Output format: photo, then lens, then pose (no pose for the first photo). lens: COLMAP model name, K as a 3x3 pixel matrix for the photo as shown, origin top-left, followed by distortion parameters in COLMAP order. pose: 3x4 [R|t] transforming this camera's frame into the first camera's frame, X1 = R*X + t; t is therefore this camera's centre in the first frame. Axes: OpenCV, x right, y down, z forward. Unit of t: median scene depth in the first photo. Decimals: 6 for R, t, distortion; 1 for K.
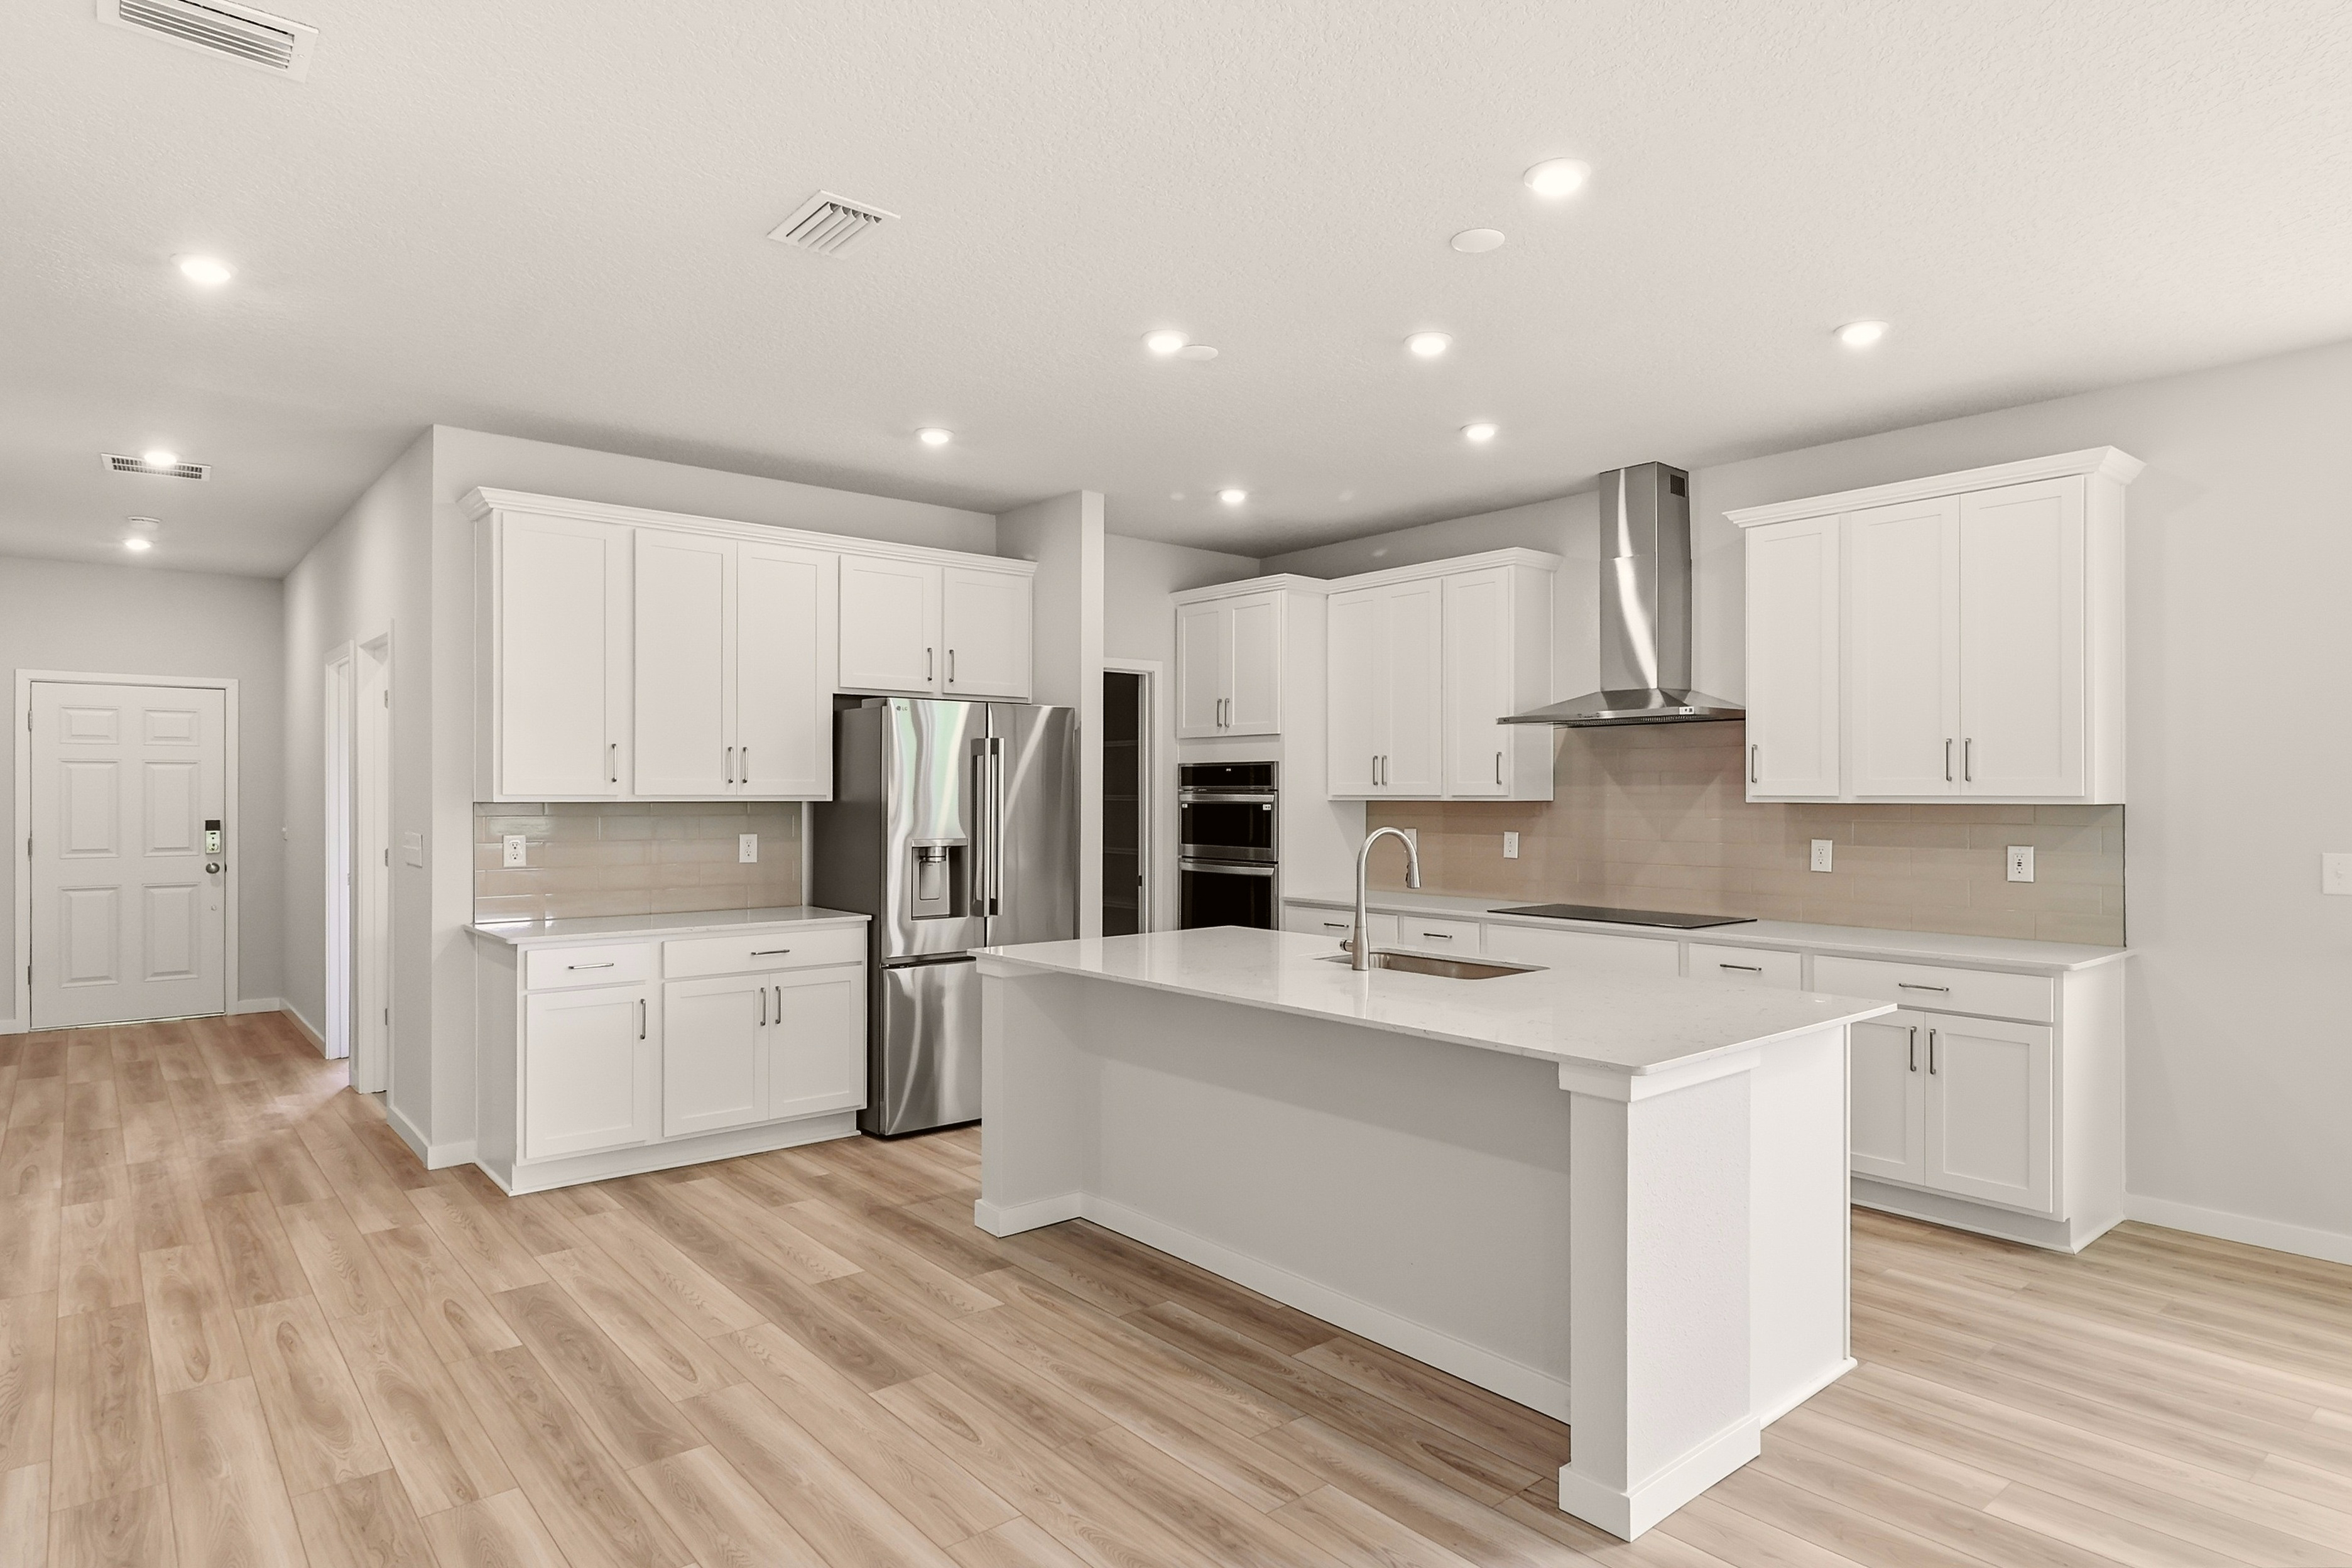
lens RADIAL K [[1306.7, 0, 1201.1], [0, 1306.7, 793.3], [0, 0, 1]] dist [0.004110, -0.004840]
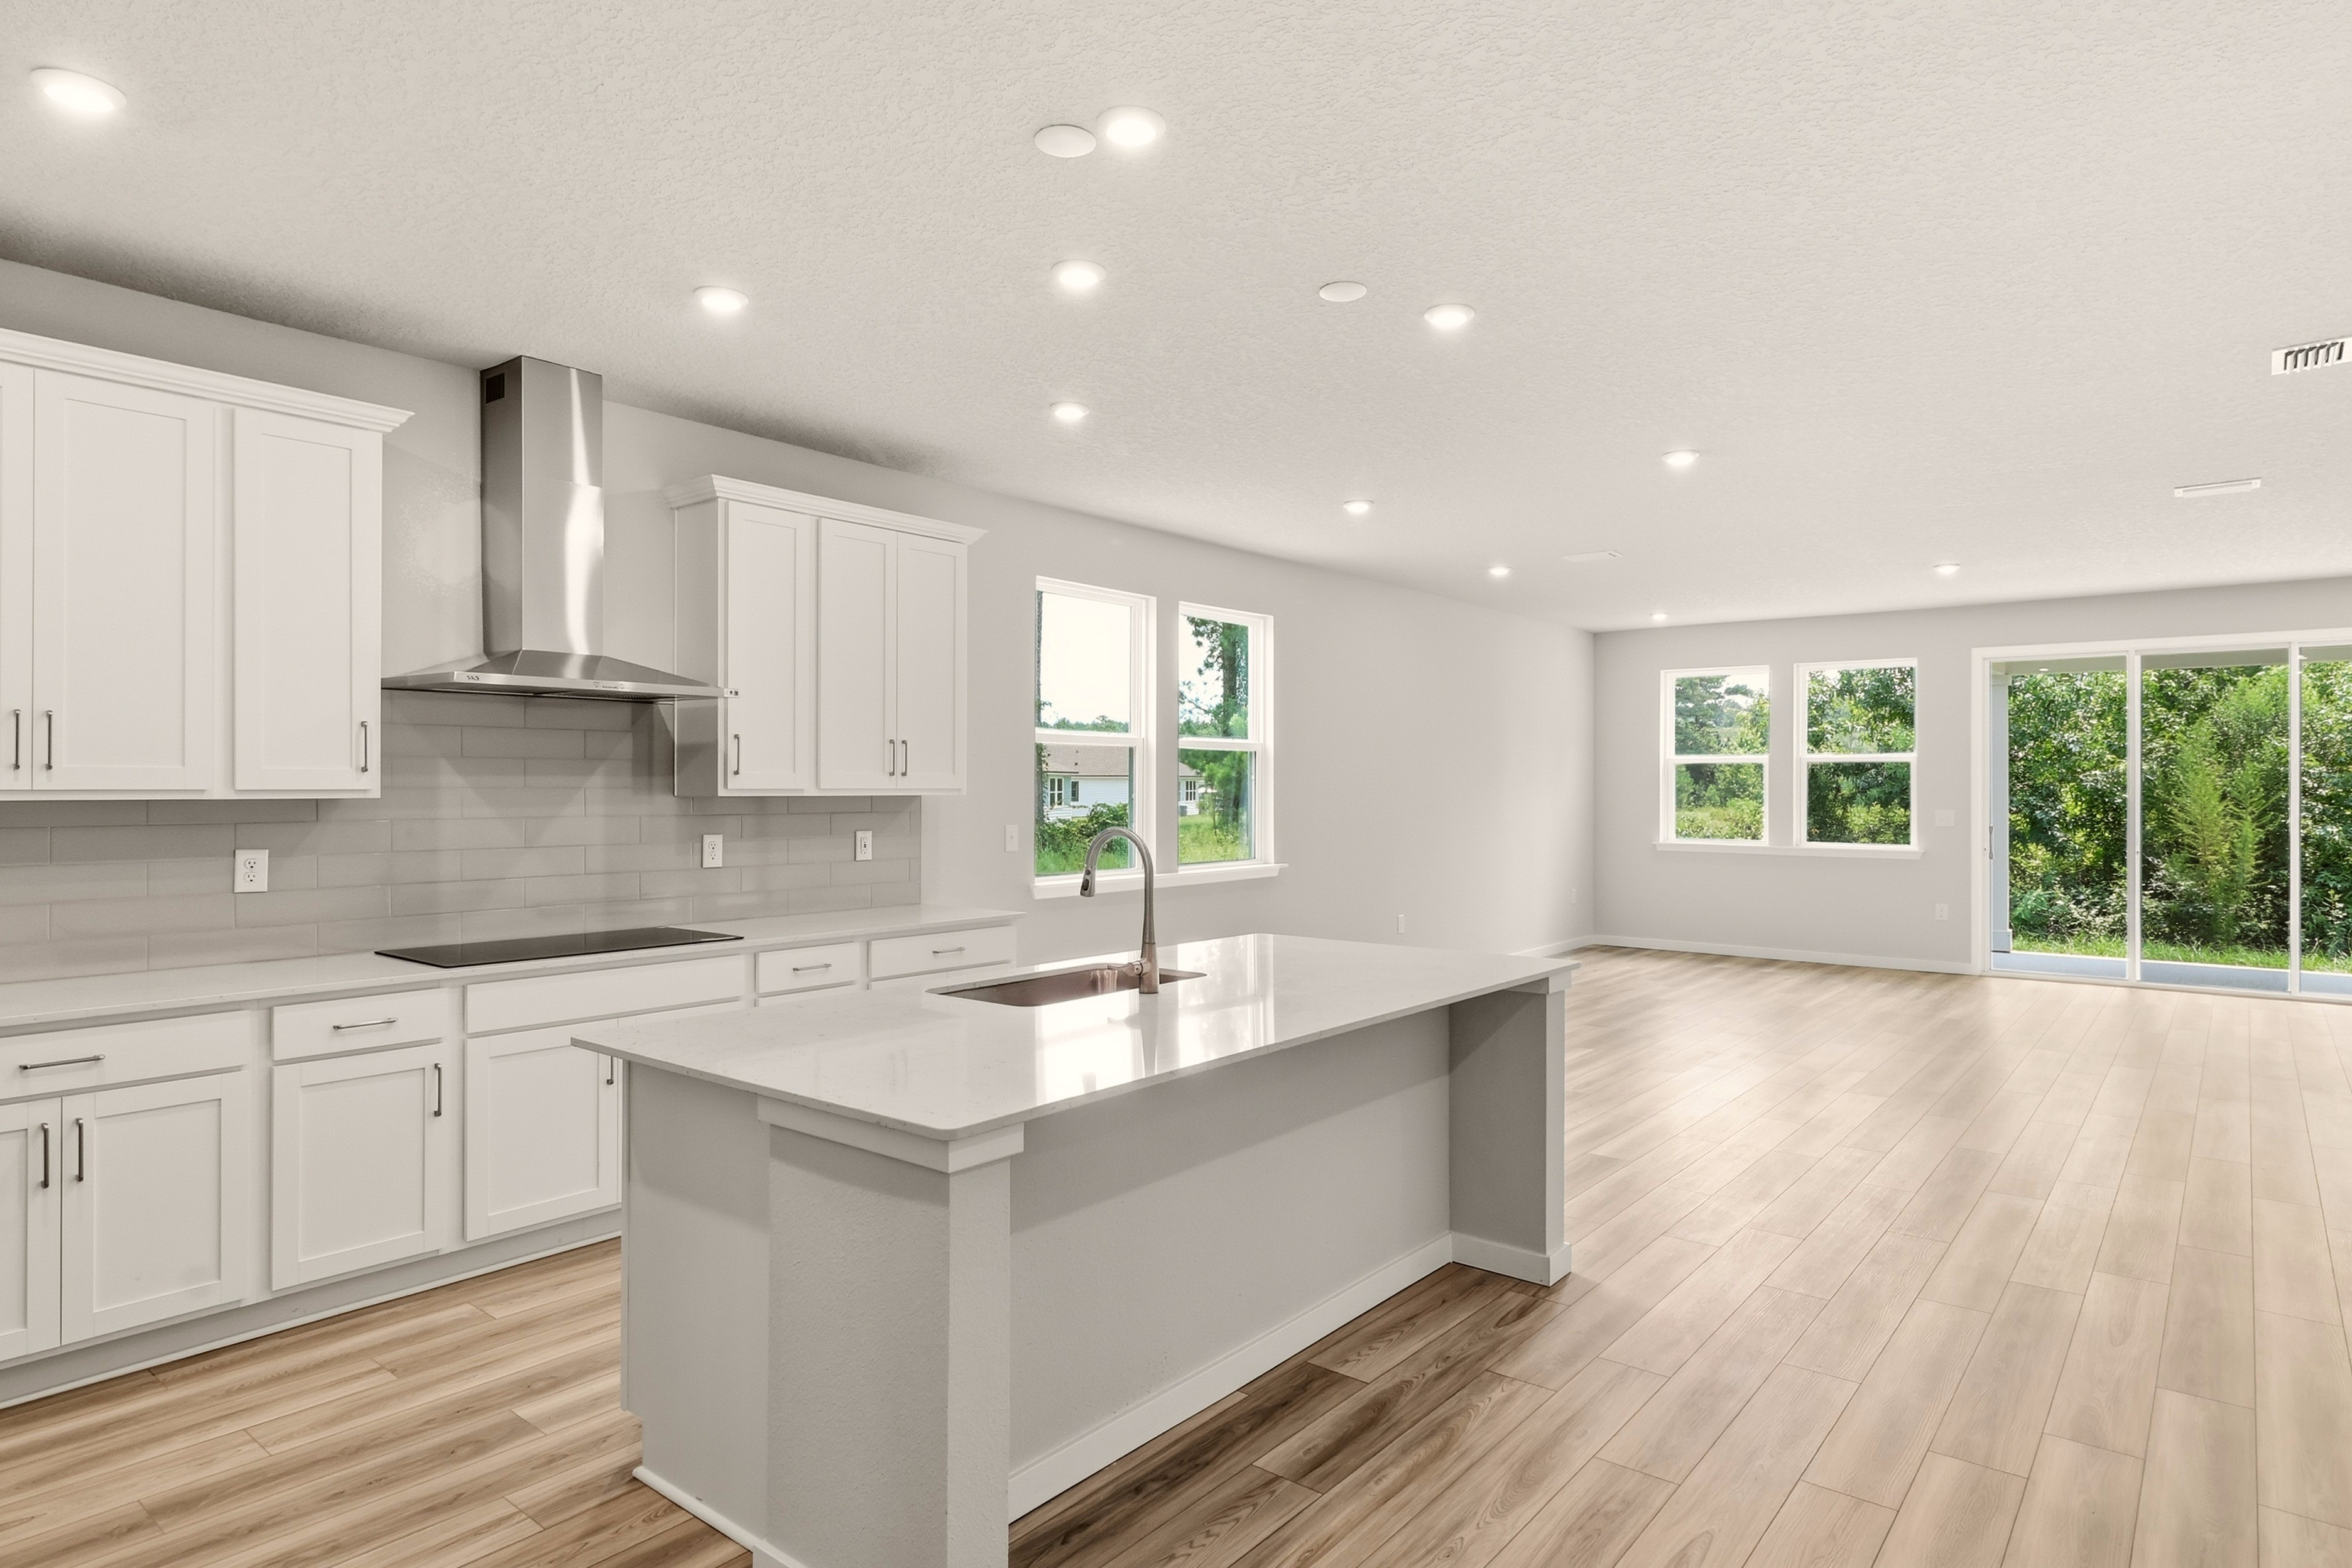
lens RADIAL K [[1306.7, 0, 1189.3], [0, 1306.7, 782.2], [0, 0, 1]] dist [0.004110, -0.004840]
pose [[-0.179951, 0.002597, 0.983672, -0.544351], [-0.000630, 0.999996, -0.002755, -0.000811], [-0.983675, -0.001115, -0.179948, 0.842567]]
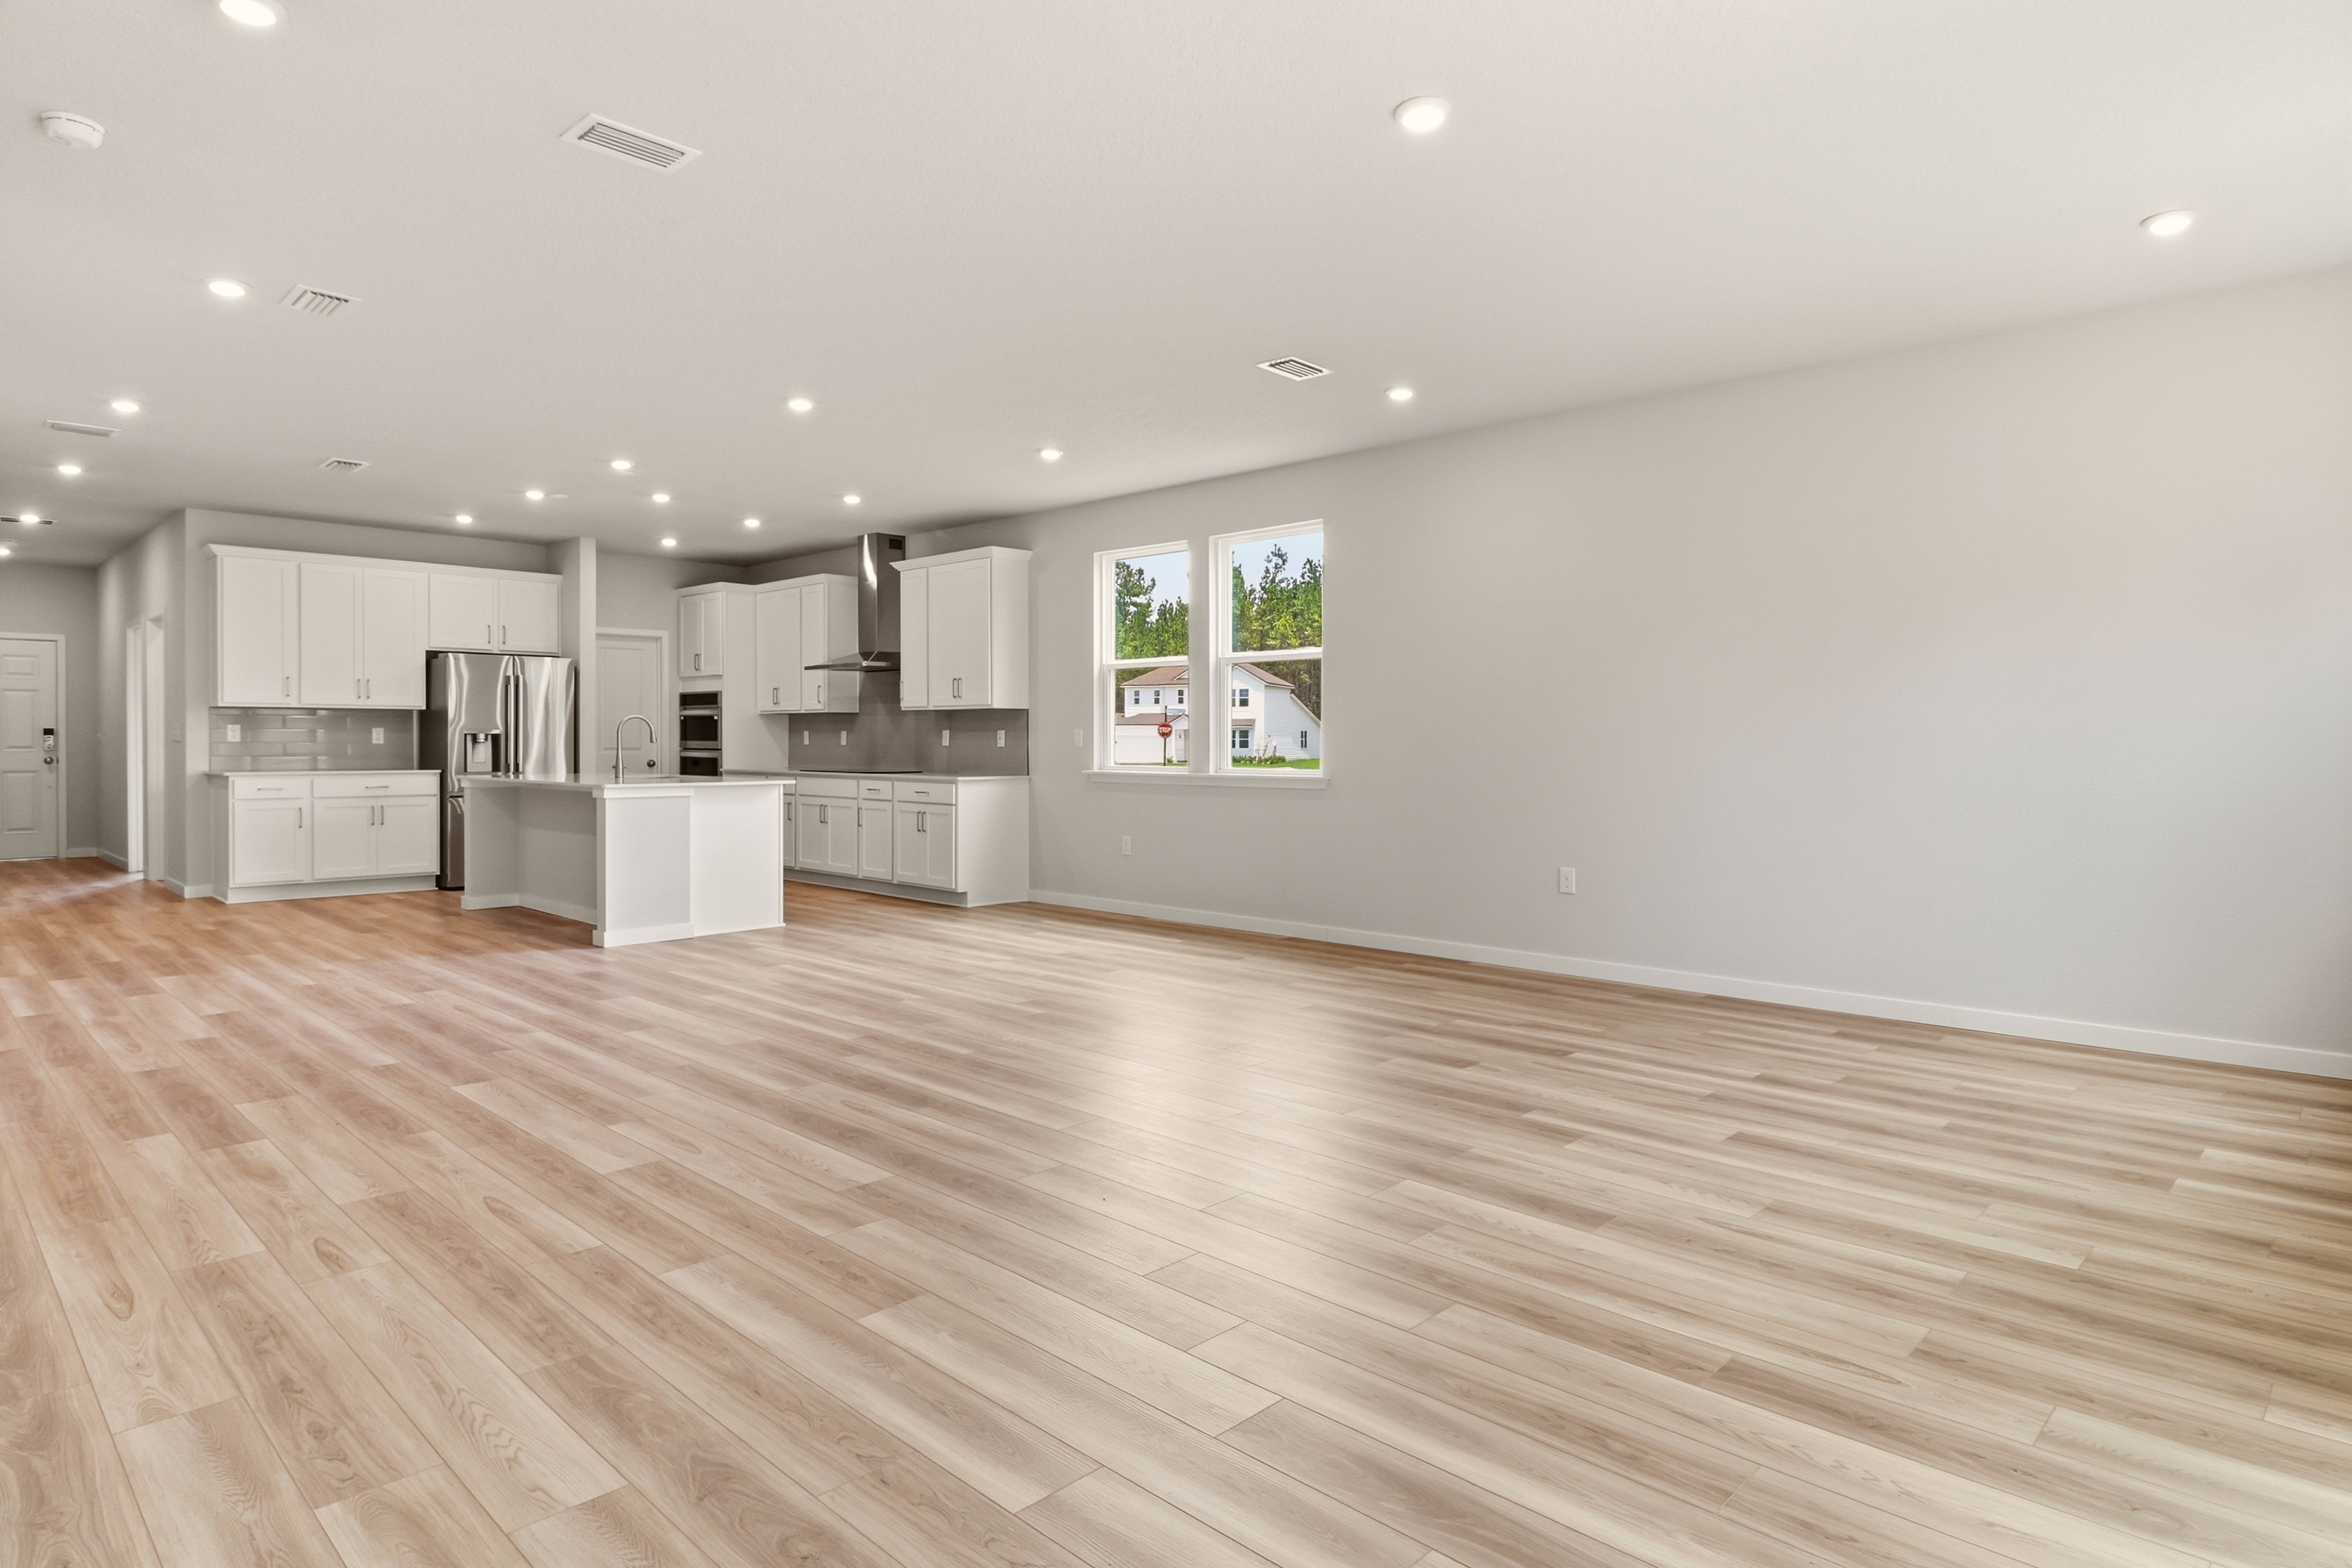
lens RADIAL K [[1306.7, 0, 1202.2], [0, 1306.7, 756.8], [0, 0, 1]] dist [0.004110, -0.004840]
pose [[0.995454, -0.000059, 0.095239, 0.682407], [-0.001080, 0.999929, 0.011908, 0.053103], [-0.095233, -0.011957, 0.995383, -1.005305]]
